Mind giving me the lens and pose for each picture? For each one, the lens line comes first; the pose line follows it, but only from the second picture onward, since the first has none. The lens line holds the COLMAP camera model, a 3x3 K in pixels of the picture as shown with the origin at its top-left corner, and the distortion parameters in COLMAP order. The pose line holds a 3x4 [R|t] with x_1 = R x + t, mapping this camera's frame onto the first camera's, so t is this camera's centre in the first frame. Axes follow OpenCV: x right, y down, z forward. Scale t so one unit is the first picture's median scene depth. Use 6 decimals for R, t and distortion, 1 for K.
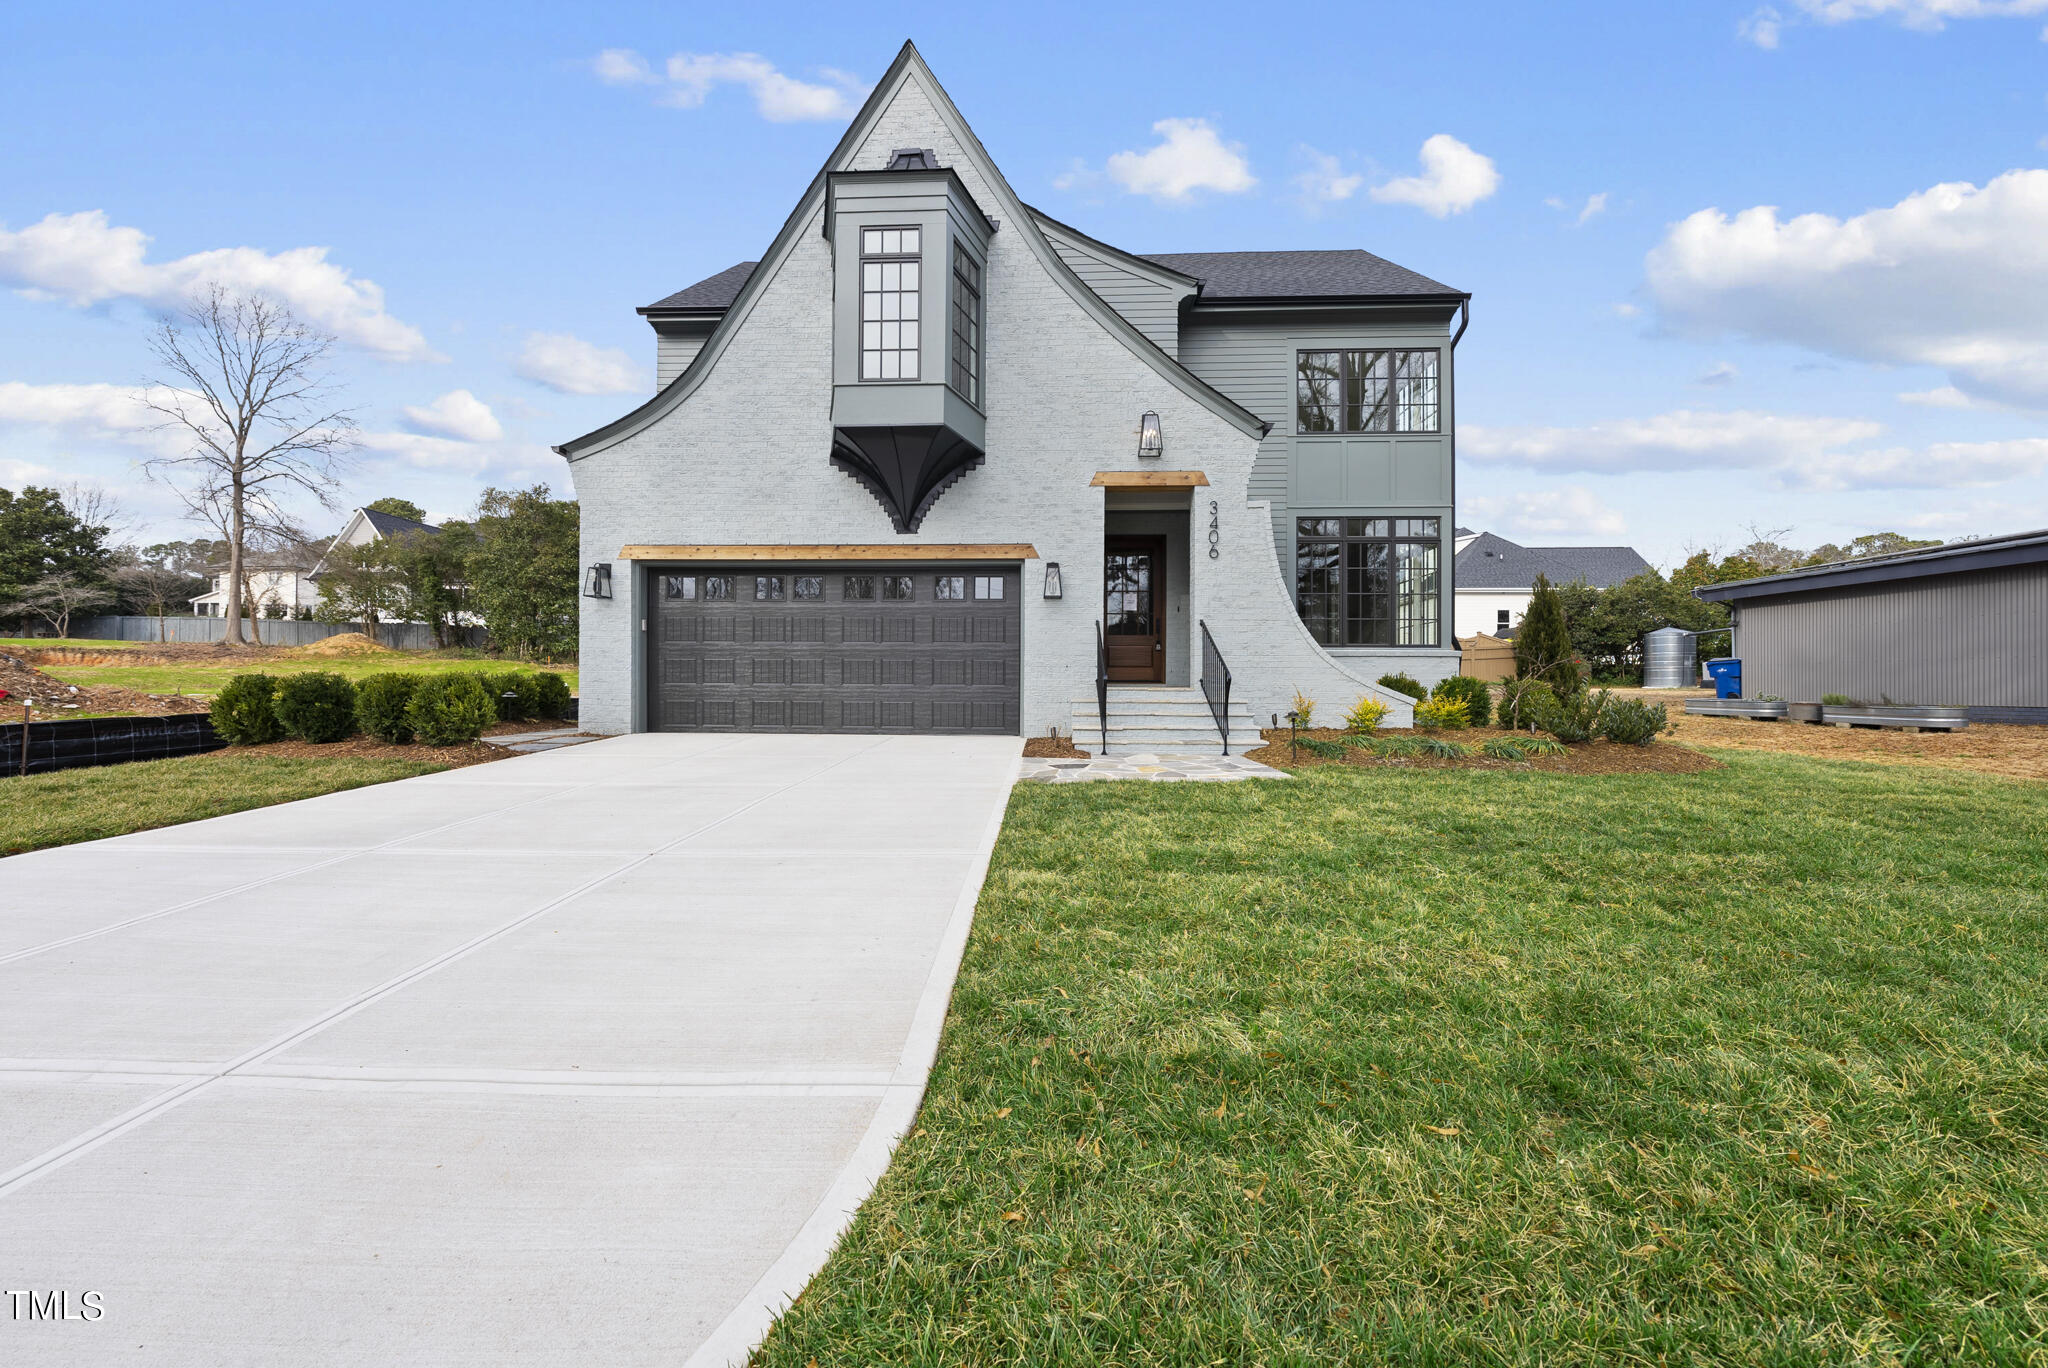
lens RADIAL K [[697.1, 0, 1021.6], [0, 697.1, 682.3], [0, 0, 1]] dist [-0.000907, 0.000091]
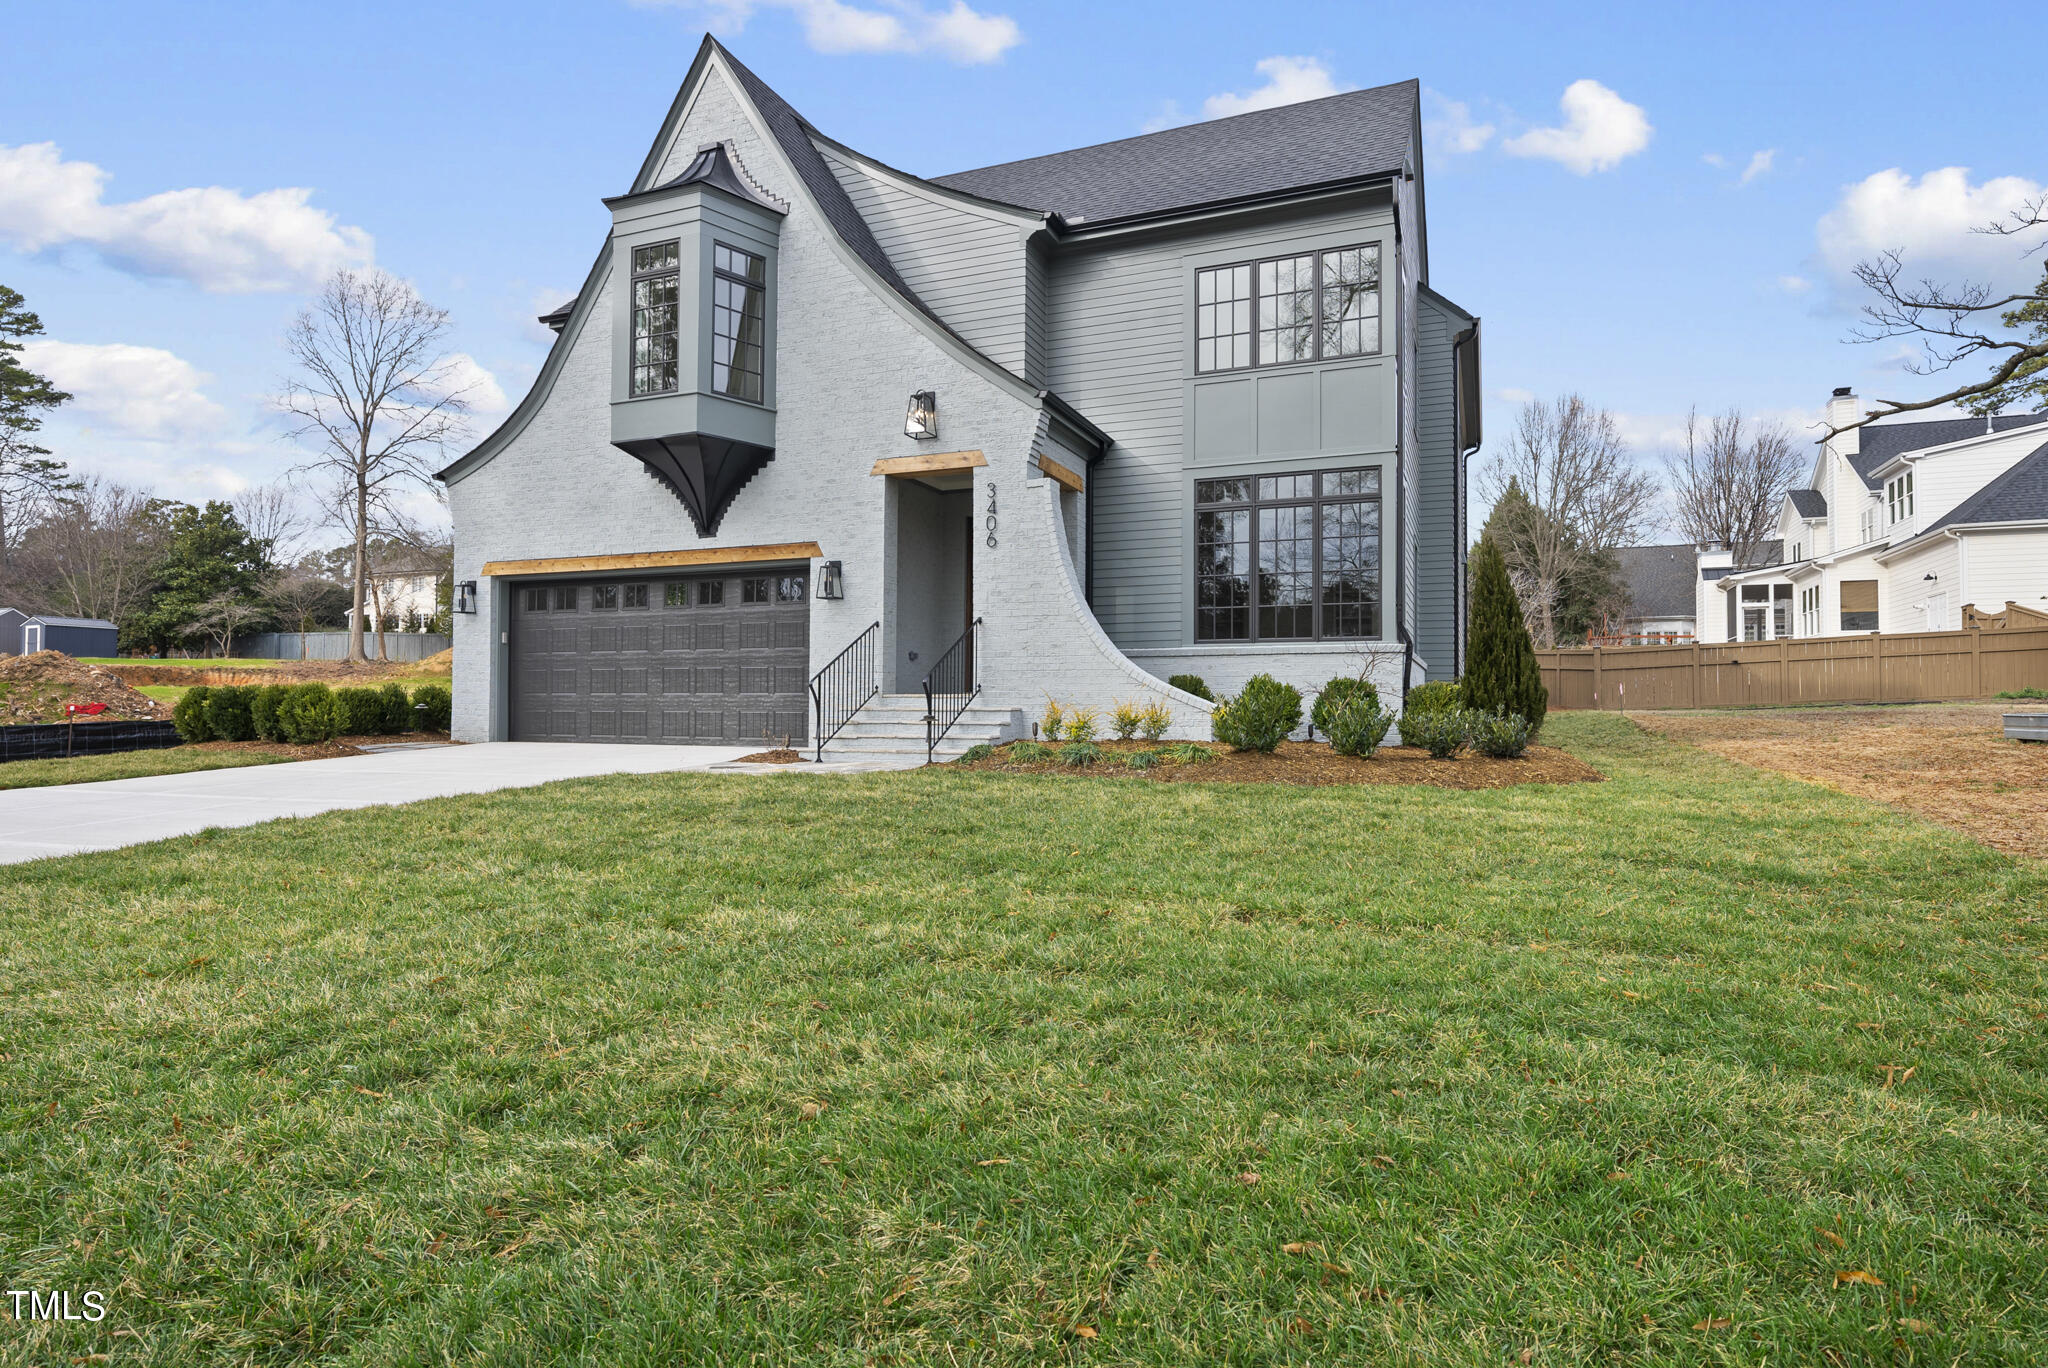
lens RADIAL K [[1108.5, 0, 1025.3], [0, 1108.5, 684.3], [0, 0, 1]] dist [0.005394, 0.000838]
pose [[0.940390, -0.010114, -0.339947, 0.752480], [0.004488, 0.999840, -0.017332, 0.019451], [0.340068, 0.014773, 0.940285, -0.291200]]
